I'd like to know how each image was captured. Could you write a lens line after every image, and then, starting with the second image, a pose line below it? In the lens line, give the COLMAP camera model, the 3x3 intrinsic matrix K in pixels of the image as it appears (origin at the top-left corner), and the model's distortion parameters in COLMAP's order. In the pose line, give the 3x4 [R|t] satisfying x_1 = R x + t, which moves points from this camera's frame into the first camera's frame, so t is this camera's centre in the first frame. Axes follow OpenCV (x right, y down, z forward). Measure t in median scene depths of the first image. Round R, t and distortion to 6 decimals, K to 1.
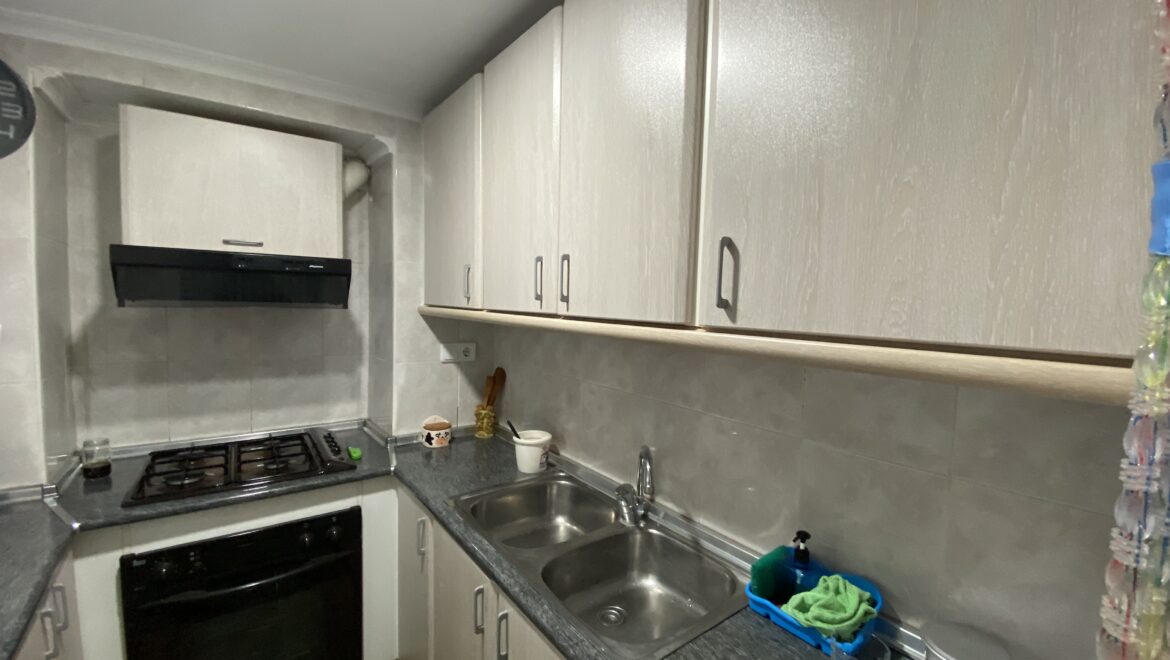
lens RADIAL K [[470.8, 0, 585.7], [0, 470.8, 328.8], [0, 0, 1]] dist [0.025838, -0.023457]
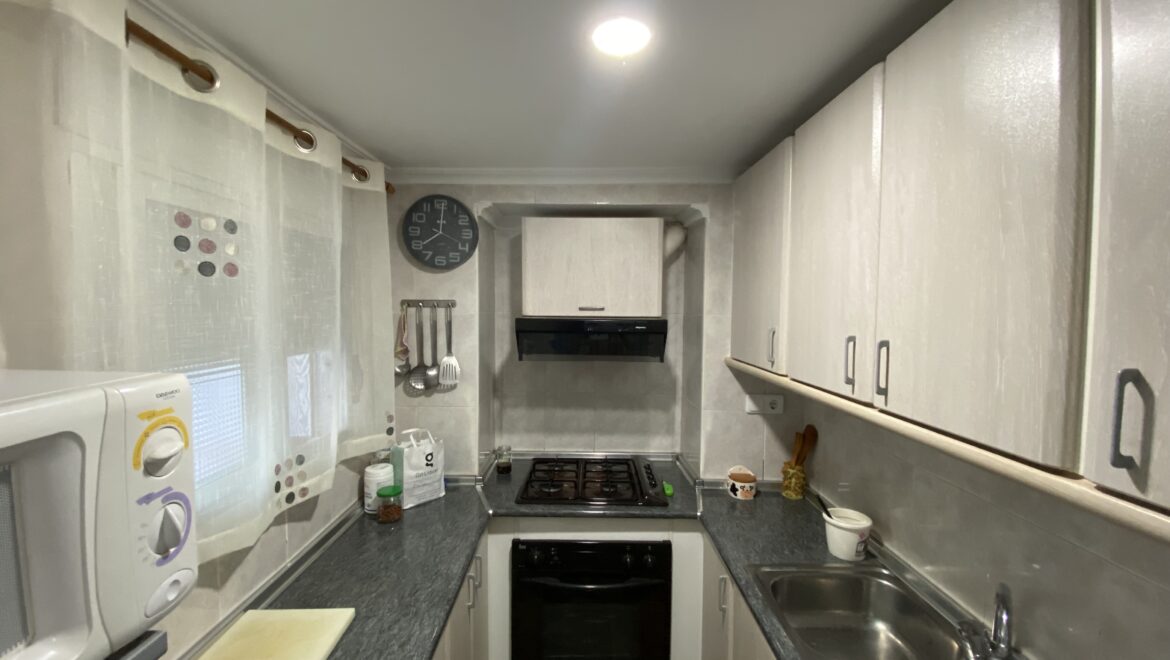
lens RADIAL K [[470.8, 0, 585.7], [0, 470.8, 328.8], [0, 0, 1]] dist [0.025838, -0.023457]
pose [[0.798890, 0.008190, -0.601421, 0.030166], [-0.027026, 0.999386, -0.022290, -0.100220], [0.600869, 0.034061, 0.798621, -0.023630]]
